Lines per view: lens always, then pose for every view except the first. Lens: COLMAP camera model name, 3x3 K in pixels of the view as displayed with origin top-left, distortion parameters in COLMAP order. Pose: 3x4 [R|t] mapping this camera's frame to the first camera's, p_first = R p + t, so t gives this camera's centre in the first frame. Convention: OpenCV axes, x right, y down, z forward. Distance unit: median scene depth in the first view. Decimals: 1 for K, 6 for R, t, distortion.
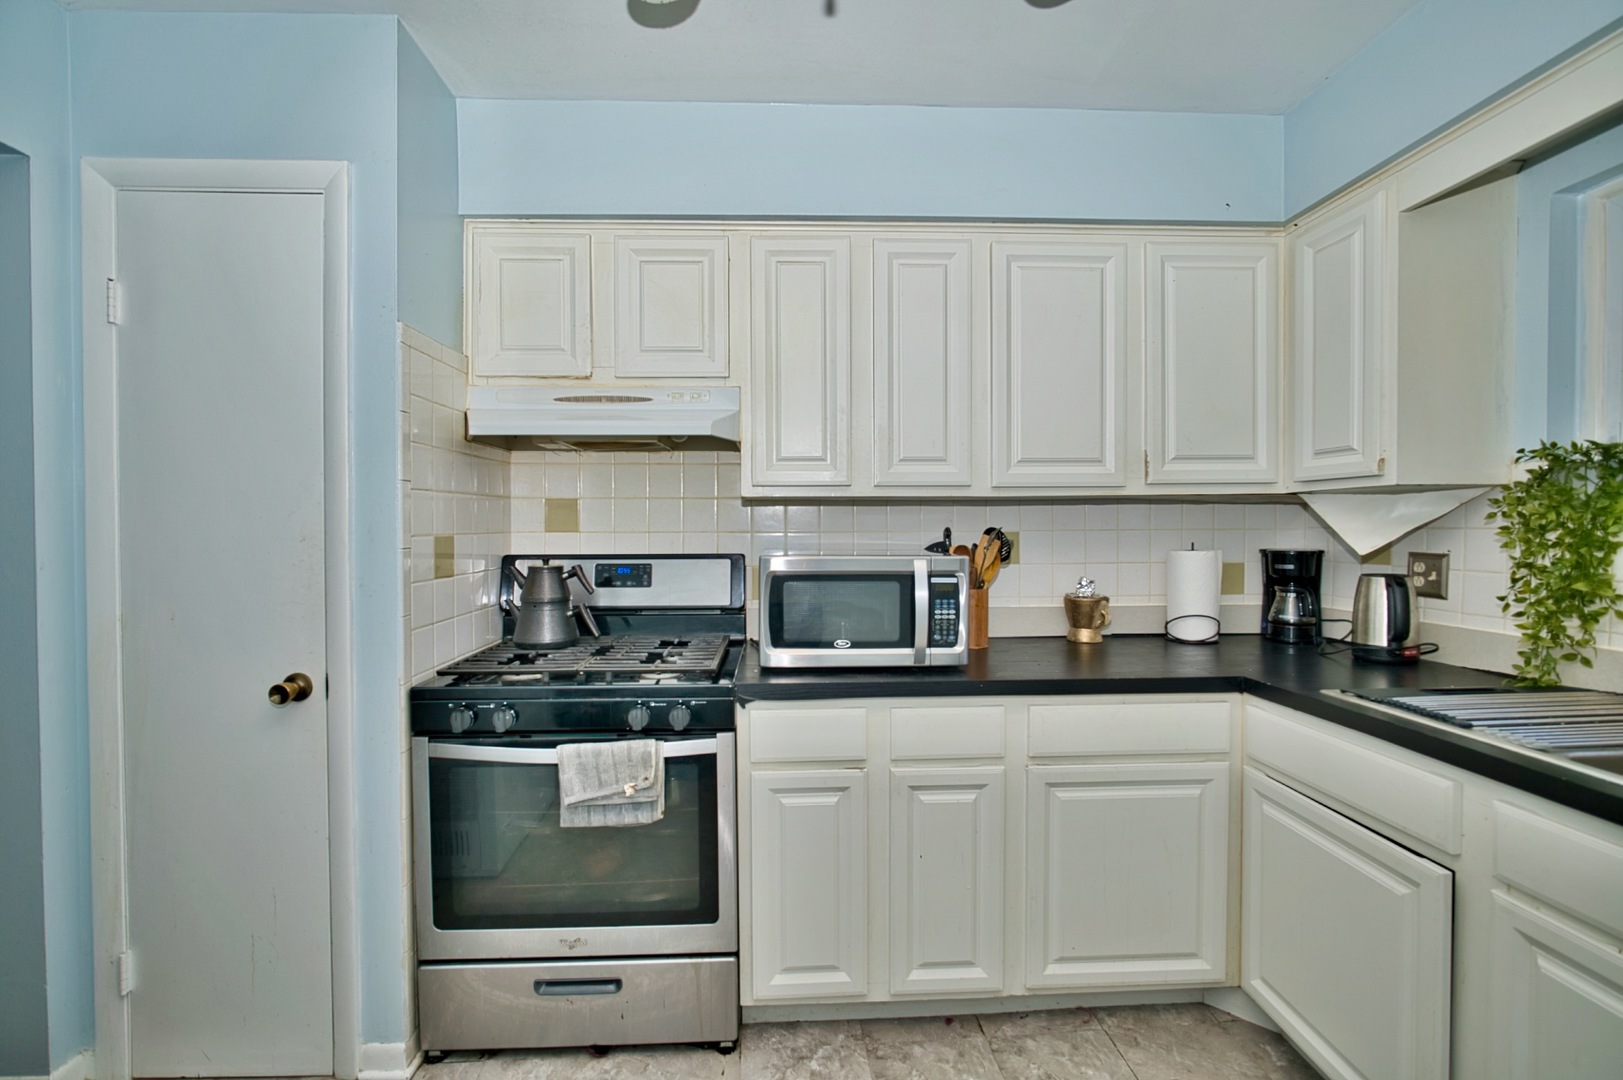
lens RADIAL K [[704.7, 0, 817.0], [0, 704.7, 540.7], [0, 0, 1]] dist [-0.023197, 0.006153]
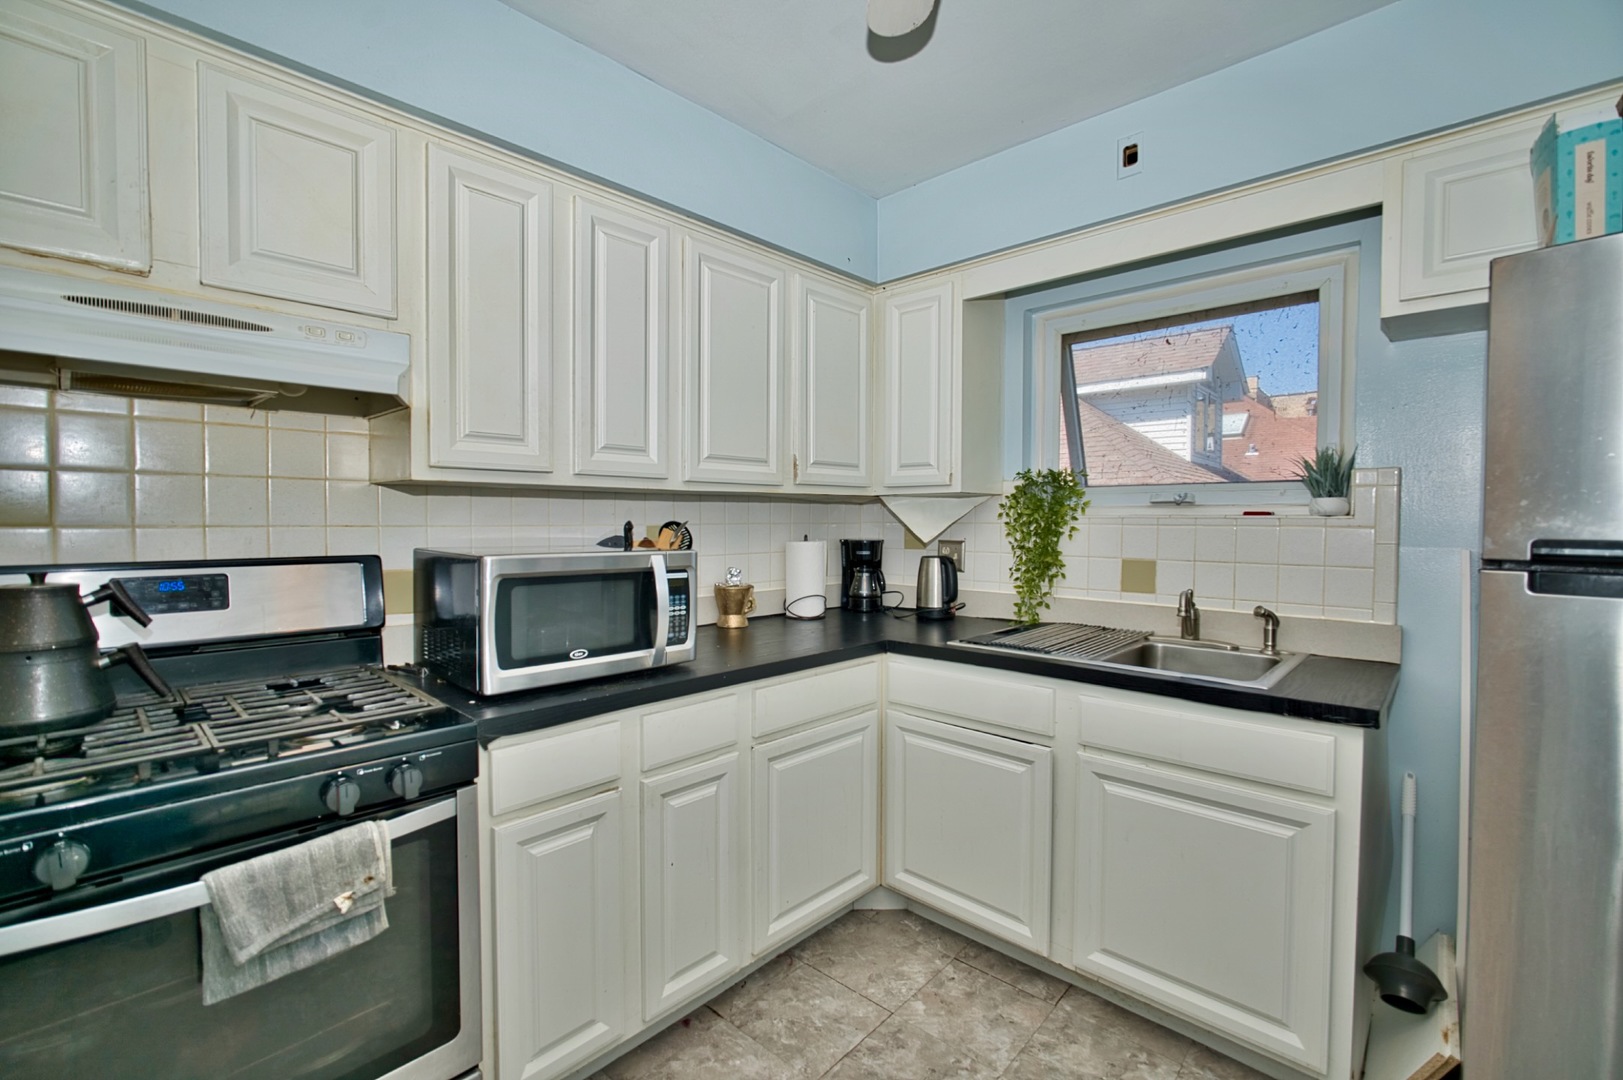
lens RADIAL K [[704.7, 0, 815.2], [0, 704.7, 539.8], [0, 0, 1]] dist [-0.023197, 0.006153]
pose [[0.714315, -0.014313, 0.699678, -0.363561], [0.007908, 0.999892, 0.012381, -0.003893], [-0.699780, -0.003311, 0.714351, 0.173617]]
